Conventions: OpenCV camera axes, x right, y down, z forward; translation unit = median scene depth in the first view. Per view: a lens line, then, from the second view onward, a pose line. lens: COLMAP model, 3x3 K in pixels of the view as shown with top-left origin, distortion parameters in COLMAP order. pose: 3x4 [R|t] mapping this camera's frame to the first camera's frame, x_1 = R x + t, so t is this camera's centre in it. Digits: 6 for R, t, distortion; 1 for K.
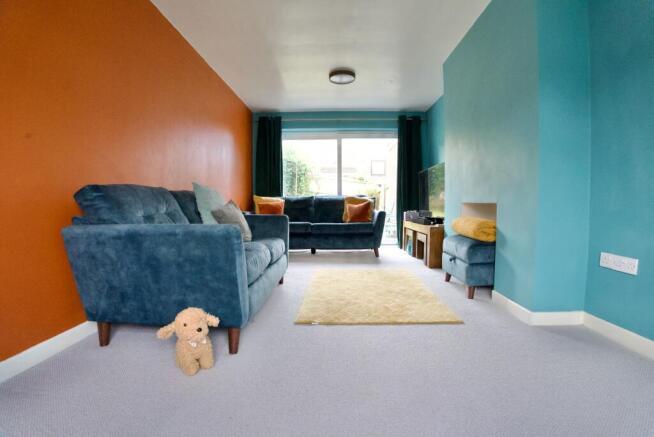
lens RADIAL K [[304.2, 0, 327.0], [0, 304.2, 218.5], [0, 0, 1]] dist [-0.110634, 0.023127]
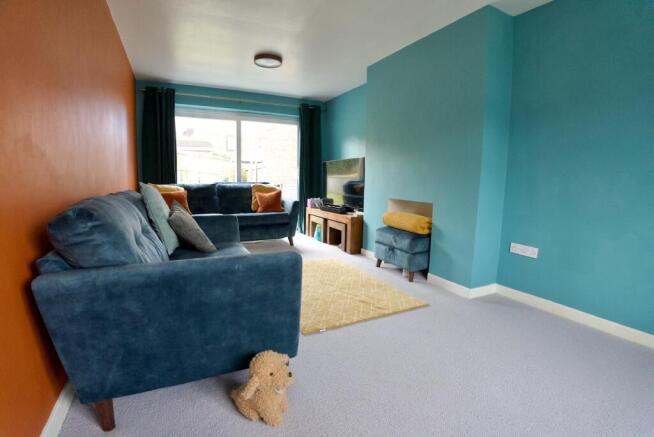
lens RADIAL K [[304.2, 0, 327.0], [0, 304.2, 218.5], [0, 0, 1]] dist [-0.110634, 0.023127]
pose [[0.878858, -0.042653, 0.475173, -0.406518], [0.002418, 0.996381, 0.084966, -0.096432], [-0.477077, -0.073524, 0.875781, 0.103079]]
